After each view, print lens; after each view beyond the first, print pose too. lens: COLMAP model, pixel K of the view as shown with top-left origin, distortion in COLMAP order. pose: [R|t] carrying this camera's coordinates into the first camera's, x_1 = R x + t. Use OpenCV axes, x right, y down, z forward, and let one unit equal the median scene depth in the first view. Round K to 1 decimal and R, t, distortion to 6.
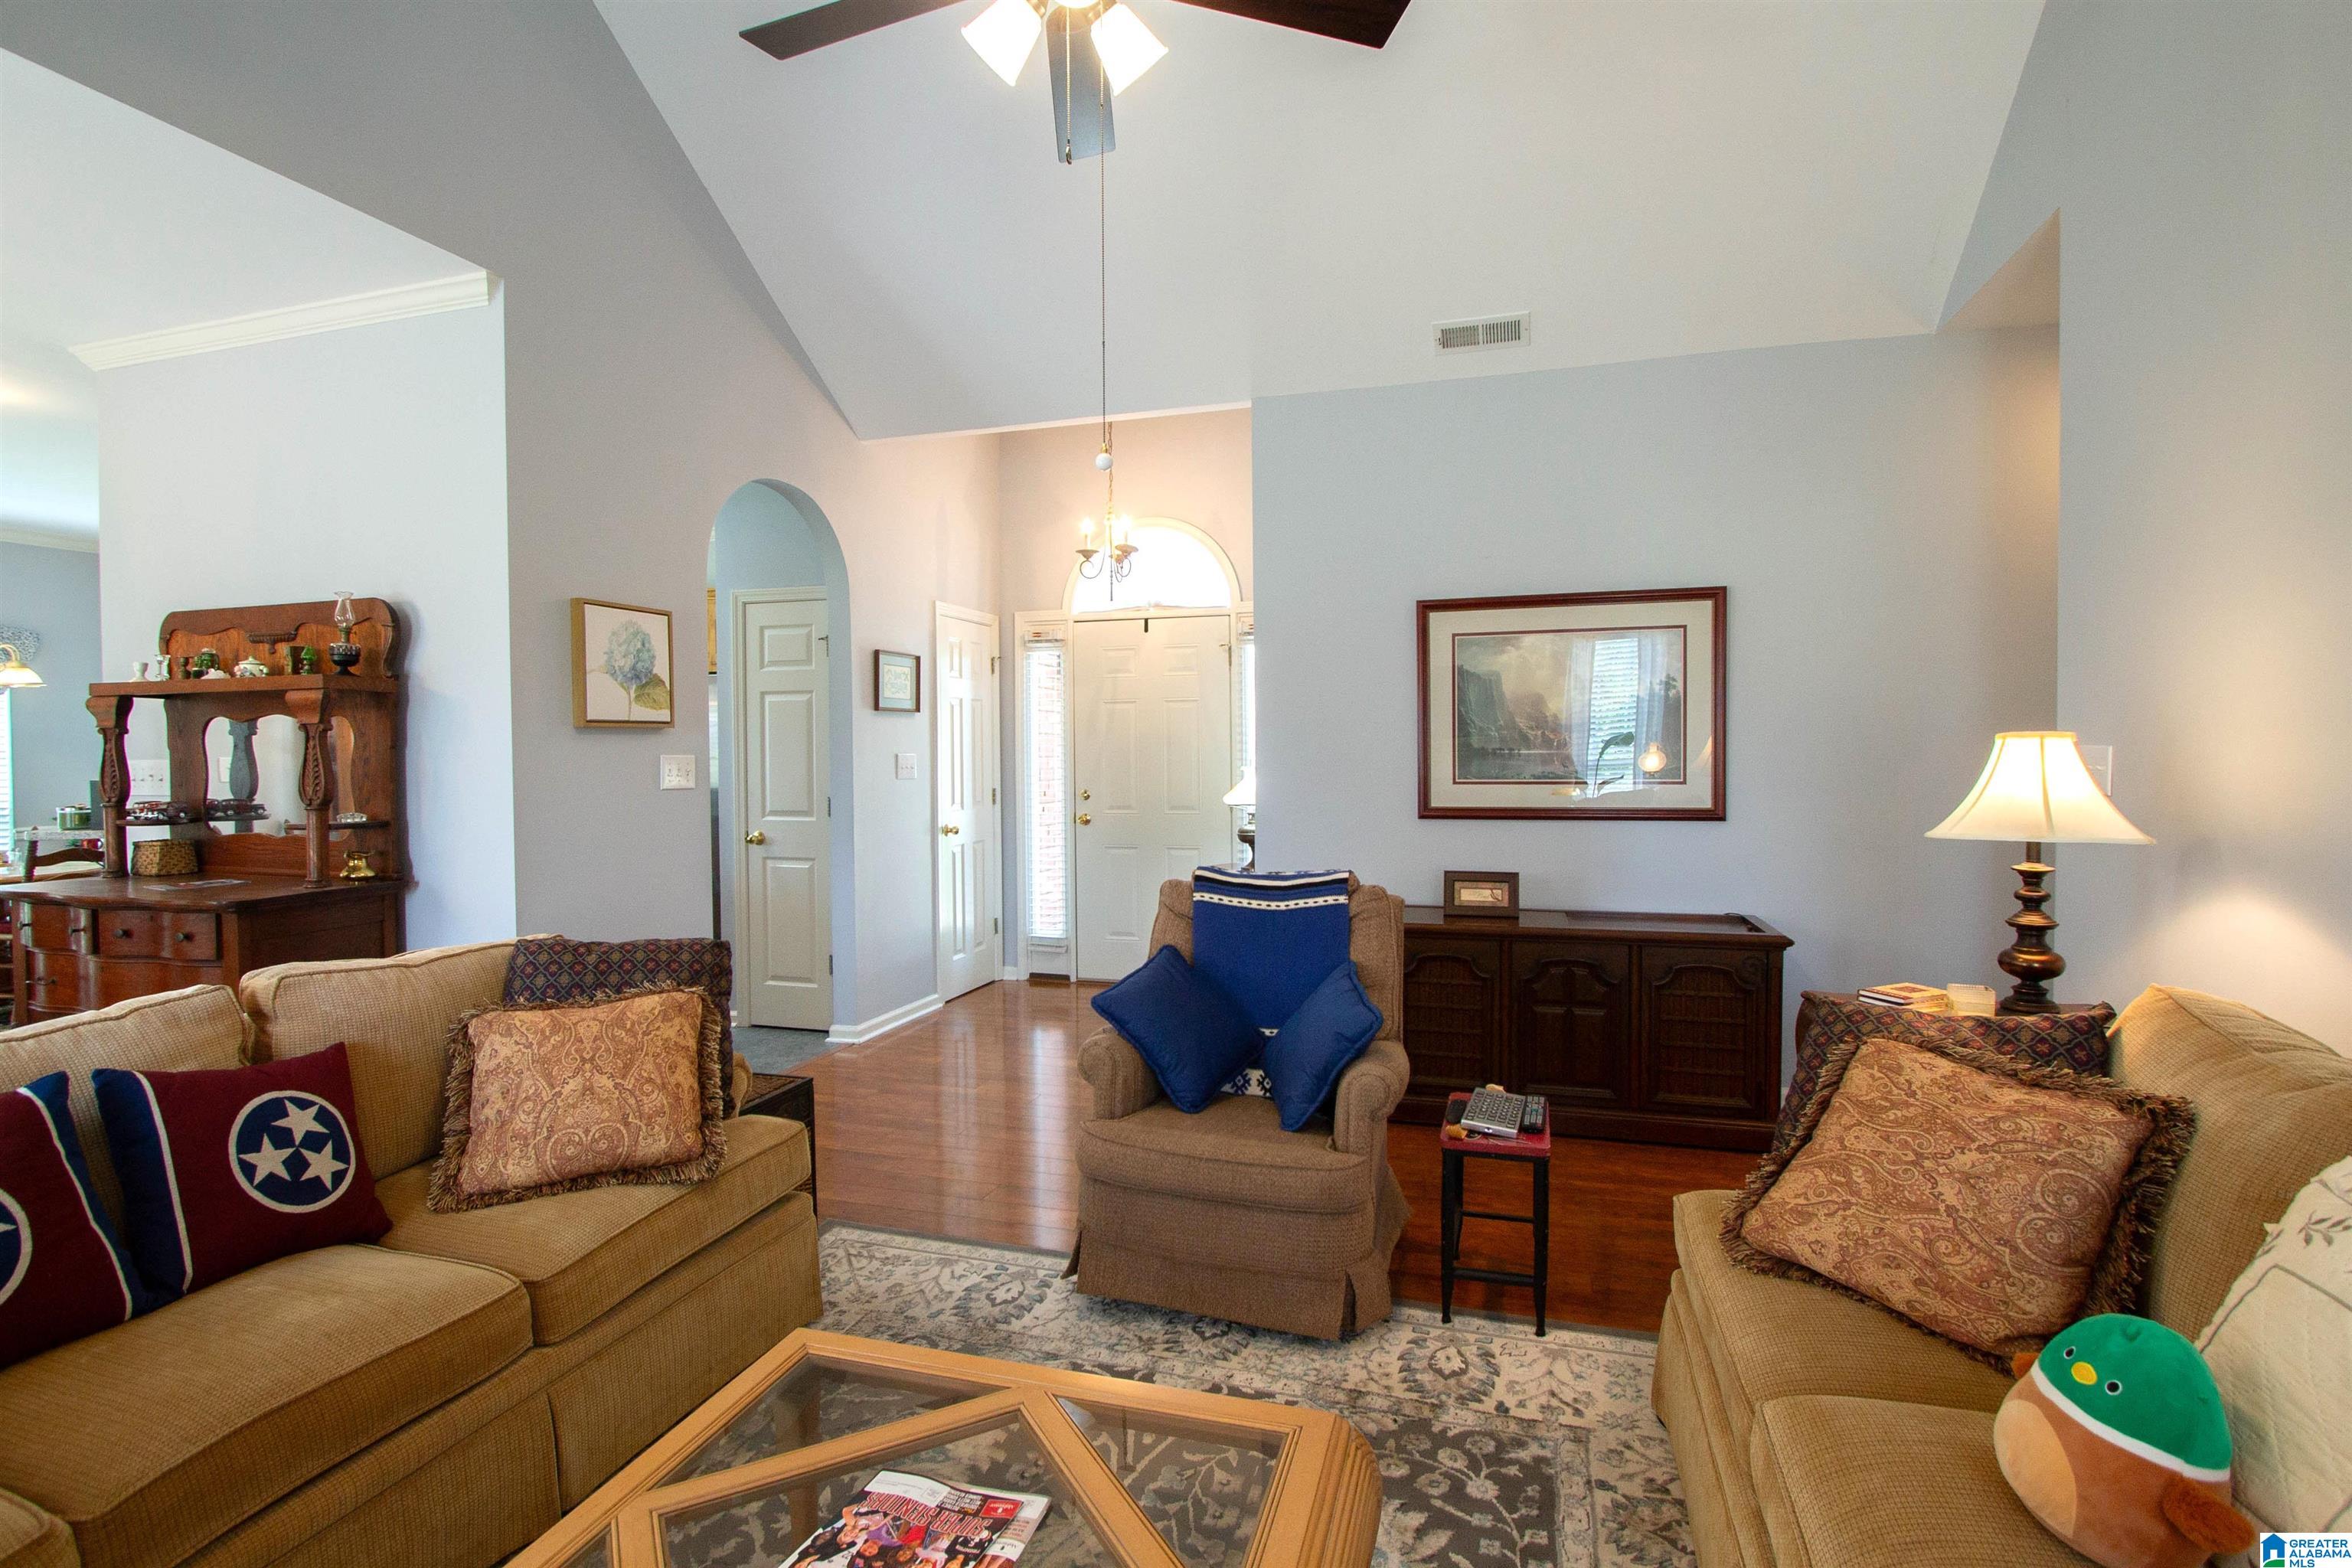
lens RADIAL K [[1110.8, 0, 1185.9], [0, 1110.8, 780.0], [0, 0, 1]] dist [-0.023007, 0.004738]
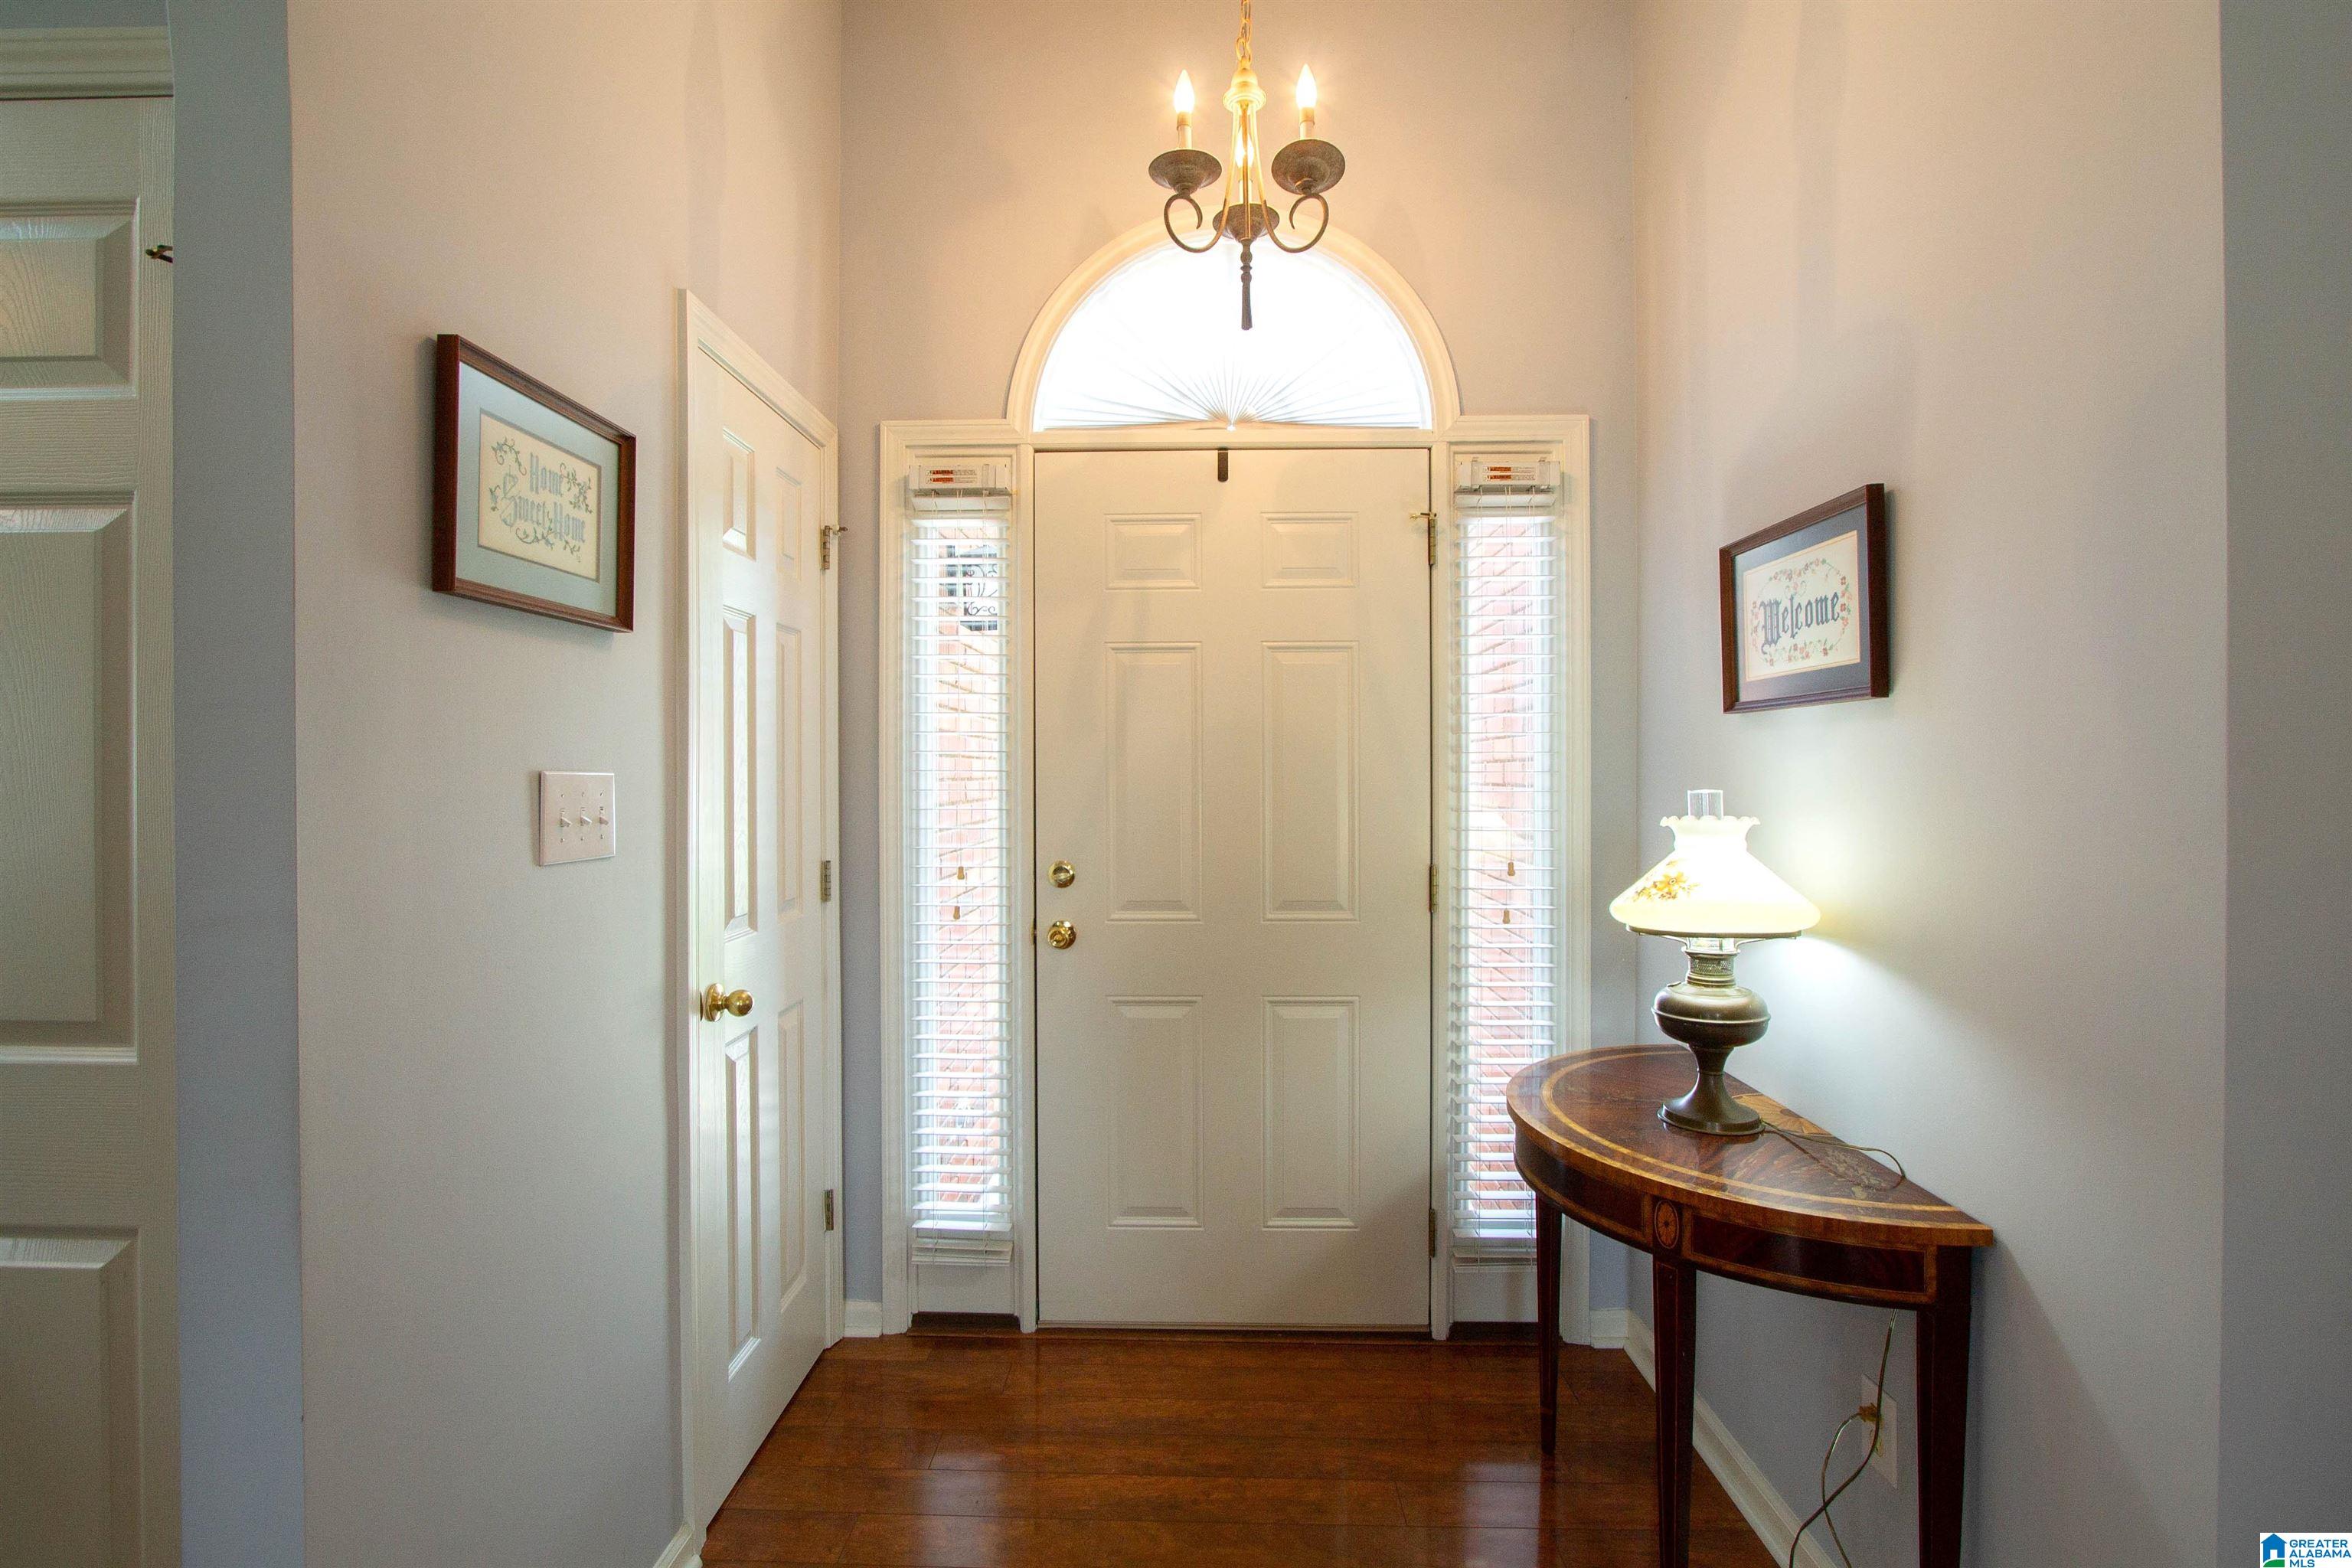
lens RADIAL K [[1110.8, 0, 1172.2], [0, 1110.8, 786.5], [0, 0, 1]] dist [-0.023007, 0.004738]
pose [[0.972038, 0.003158, 0.234801, -0.149428], [-0.000228, 0.999922, -0.012505, -0.014280], [-0.234823, 0.012102, 0.971963, 0.604163]]
